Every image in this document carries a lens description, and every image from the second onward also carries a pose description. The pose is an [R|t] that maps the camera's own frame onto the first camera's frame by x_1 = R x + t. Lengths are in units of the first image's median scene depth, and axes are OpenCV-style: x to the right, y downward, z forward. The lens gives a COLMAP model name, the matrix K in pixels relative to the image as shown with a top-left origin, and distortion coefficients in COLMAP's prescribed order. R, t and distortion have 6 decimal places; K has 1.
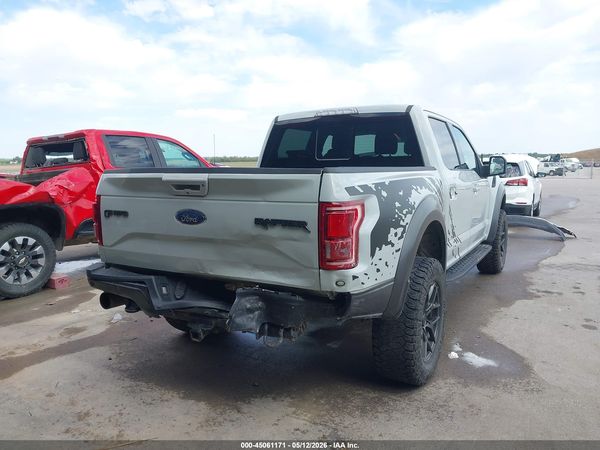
lens RADIAL K [[479.0, 0, 297.8], [0, 479.0, 217.2], [0, 0, 1]] dist [0.022276, -0.015368]
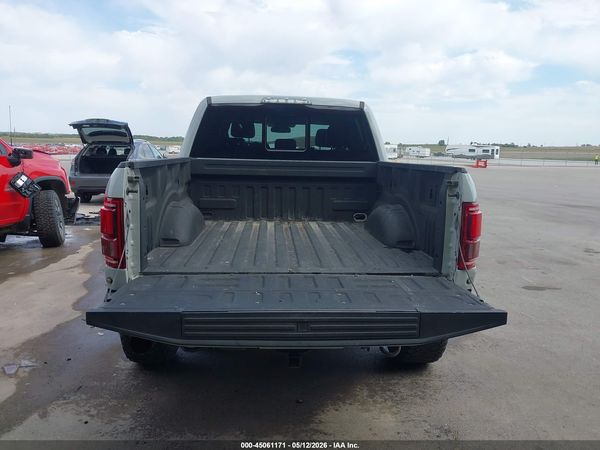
lens RADIAL K [[472.4, 0, 300.2], [0, 472.4, 216.5], [0, 0, 1]] dist [0.022180, -0.009128]
pose [[0.832787, -0.051396, 0.551203, -0.623506], [0.031296, 0.998459, 0.045817, -0.047369], [-0.552709, -0.020906, 0.833112, 0.285229]]
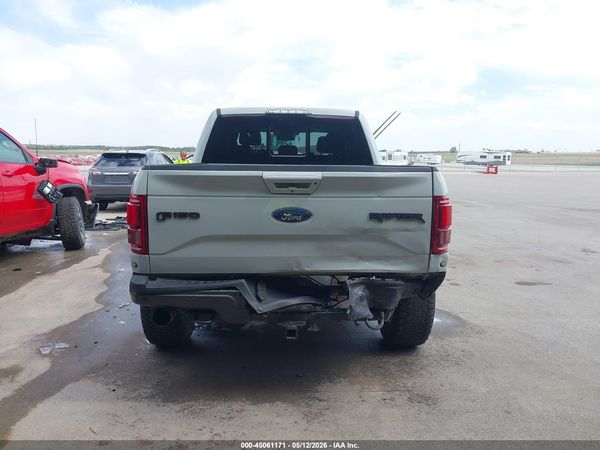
lens RADIAL K [[474.3, 0, 299.8], [0, 474.3, 212.7], [0, 0, 1]] dist [0.020327, -0.007116]
pose [[0.845835, -0.044579, 0.531579, -0.677624], [0.040928, 0.998988, 0.018653, -0.021582], [-0.531872, 0.005979, 0.846803, 0.148005]]
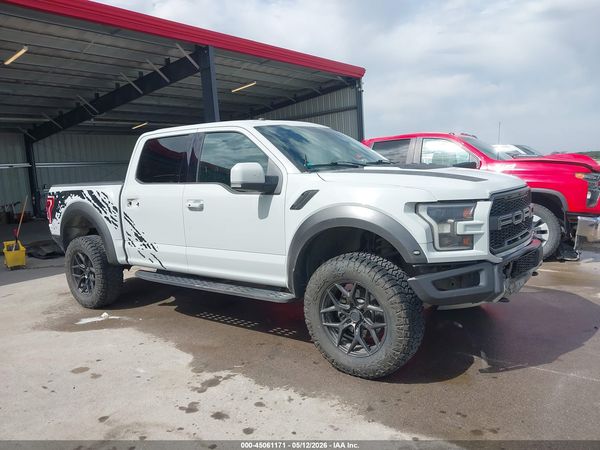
lens RADIAL K [[479.0, 0, 297.8], [0, 479.0, 217.2], [0, 0, 1]] dist [0.022276, -0.015368]
pose [[-0.144314, 0.111809, -0.983195, 2.032500], [-0.054245, 0.991208, 0.120682, -0.257591], [0.988044, 0.070749, -0.136980, 2.197888]]
